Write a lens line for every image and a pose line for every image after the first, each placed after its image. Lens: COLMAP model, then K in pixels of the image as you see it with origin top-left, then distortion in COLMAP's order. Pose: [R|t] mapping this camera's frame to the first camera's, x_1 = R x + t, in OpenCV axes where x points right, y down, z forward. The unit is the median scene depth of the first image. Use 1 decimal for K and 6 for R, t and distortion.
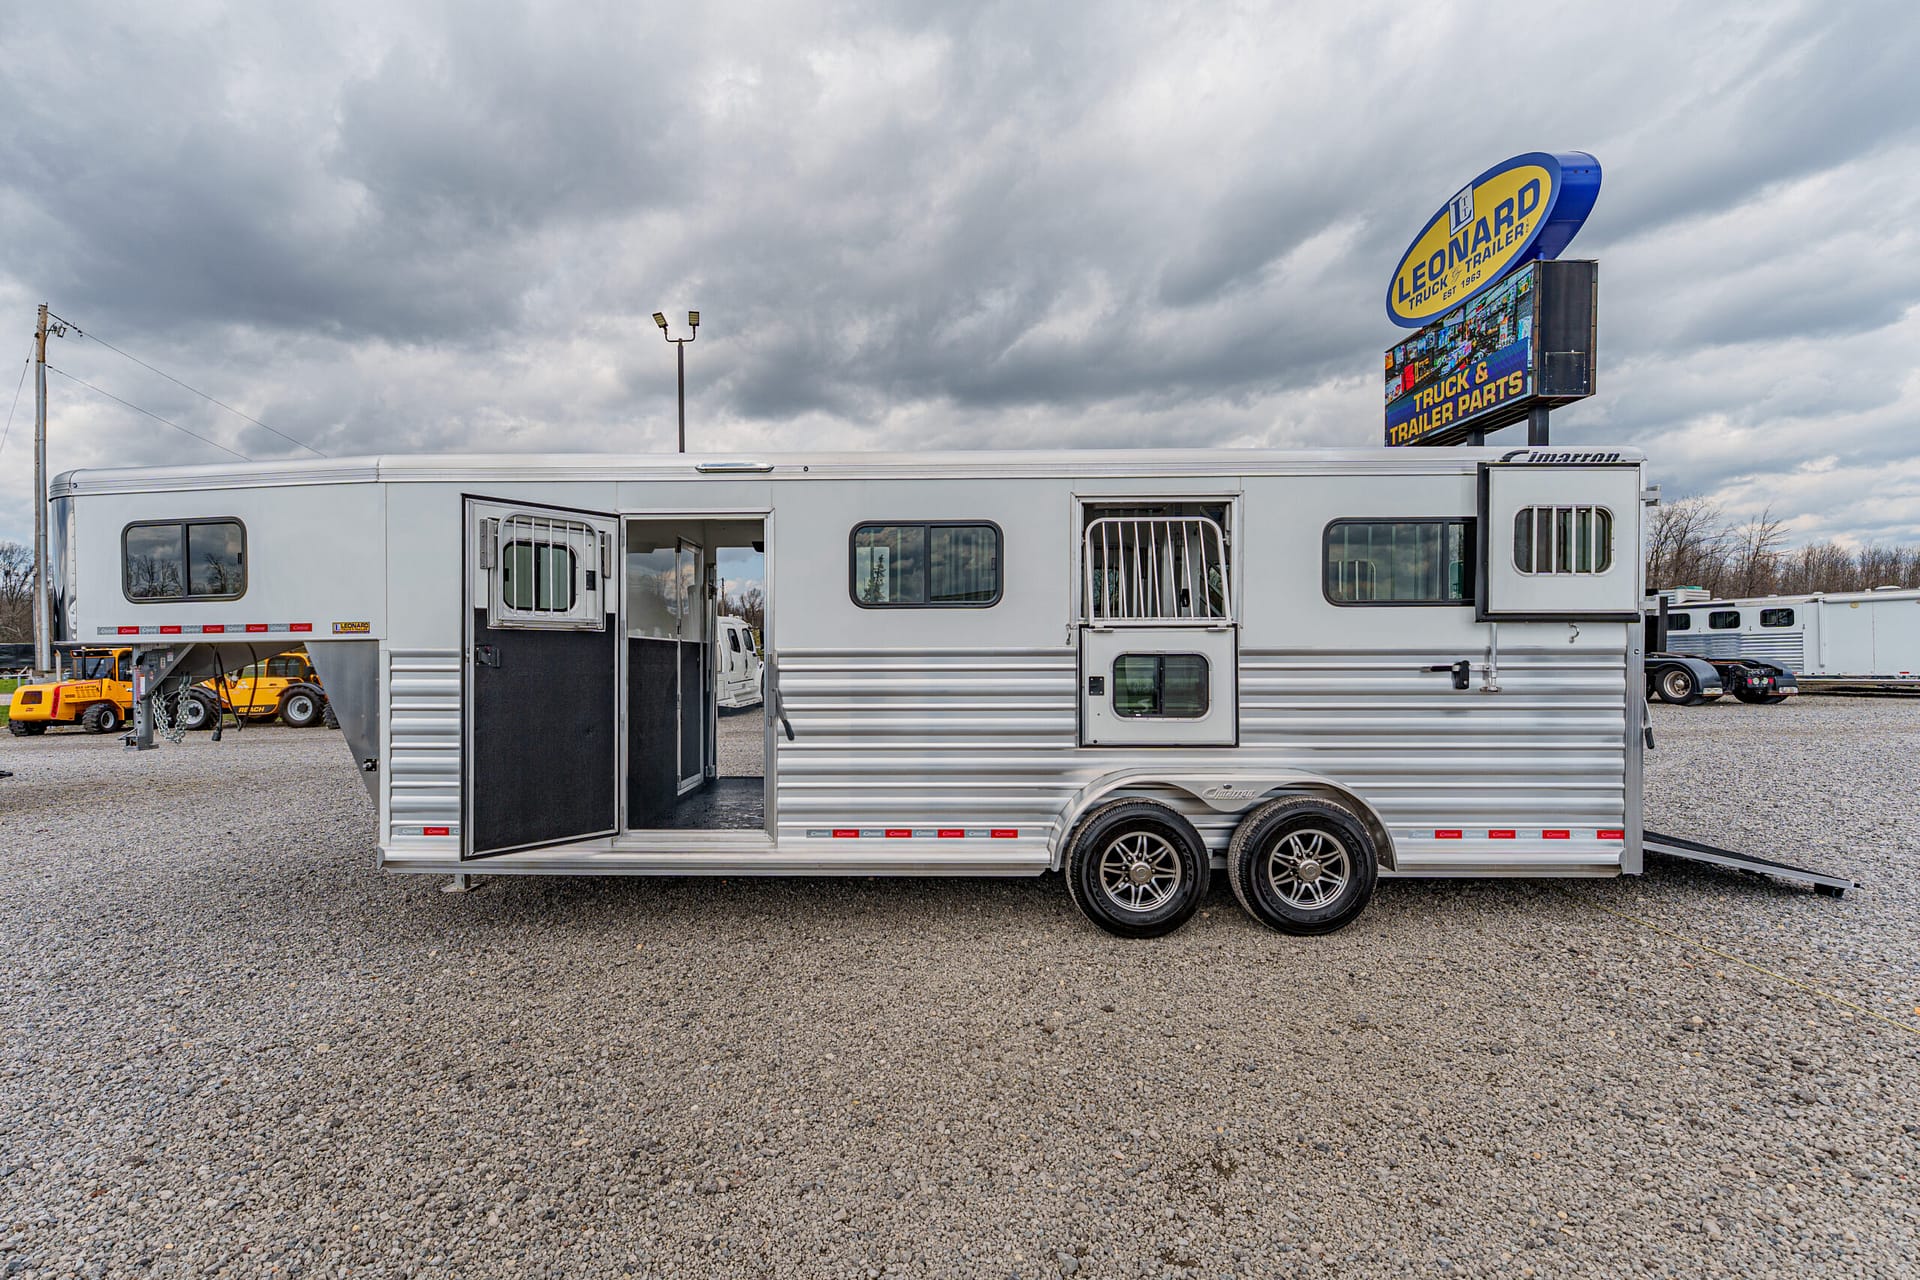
lens RADIAL K [[897.7, 0, 968.5], [0, 897.7, 612.8], [0, 0, 1]] dist [-0.001525, 0.000096]
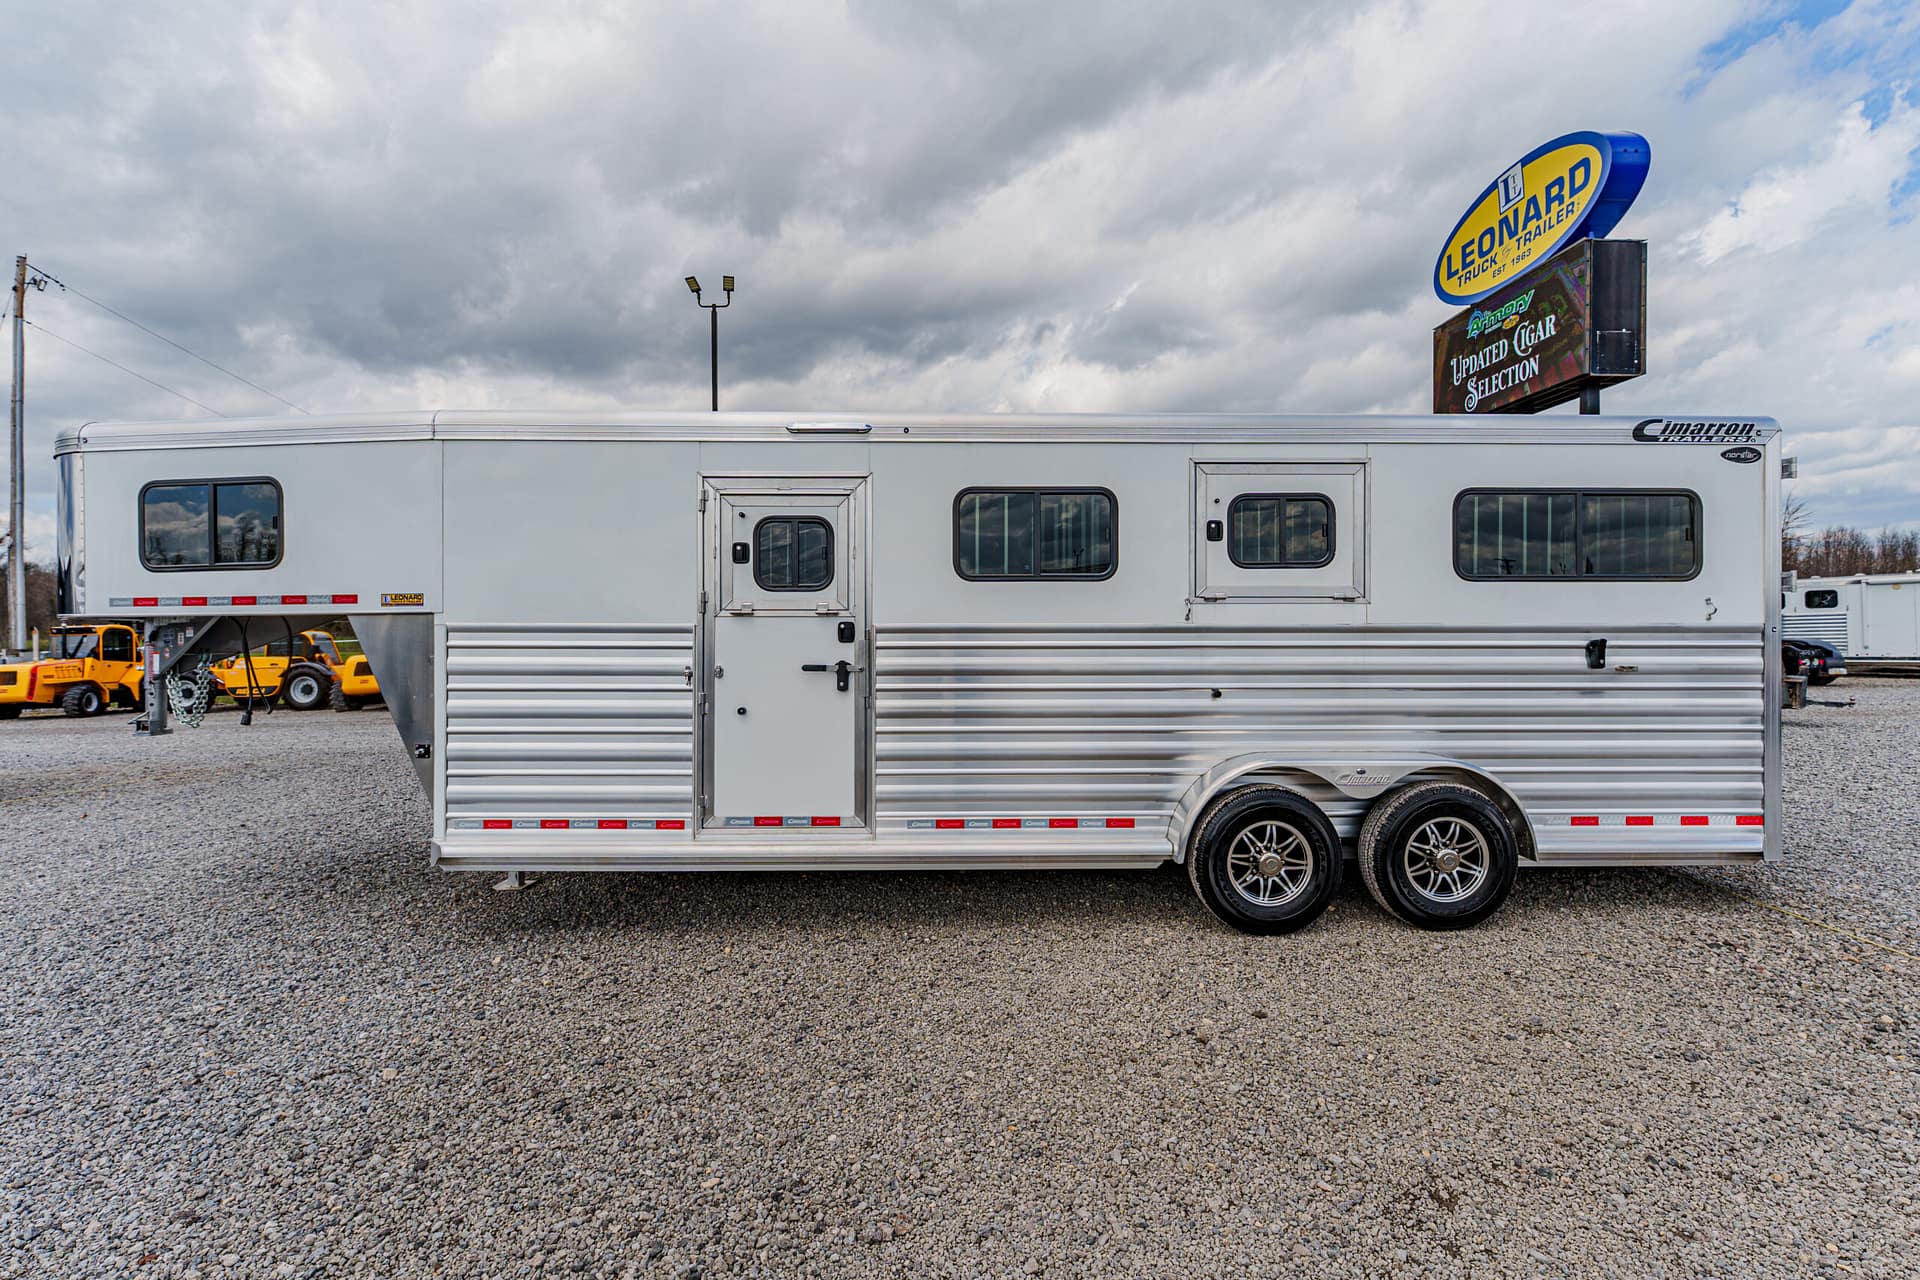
lens RADIAL K [[895.5, 0, 990.8], [0, 895.5, 587.3], [0, 0, 1]] dist [0.000536, -0.000491]
pose [[0.999225, 0.004343, 0.039113, -0.137571], [-0.003996, 0.999952, -0.008946, 0.010454], [-0.039150, 0.008783, 0.999195, 0.076882]]
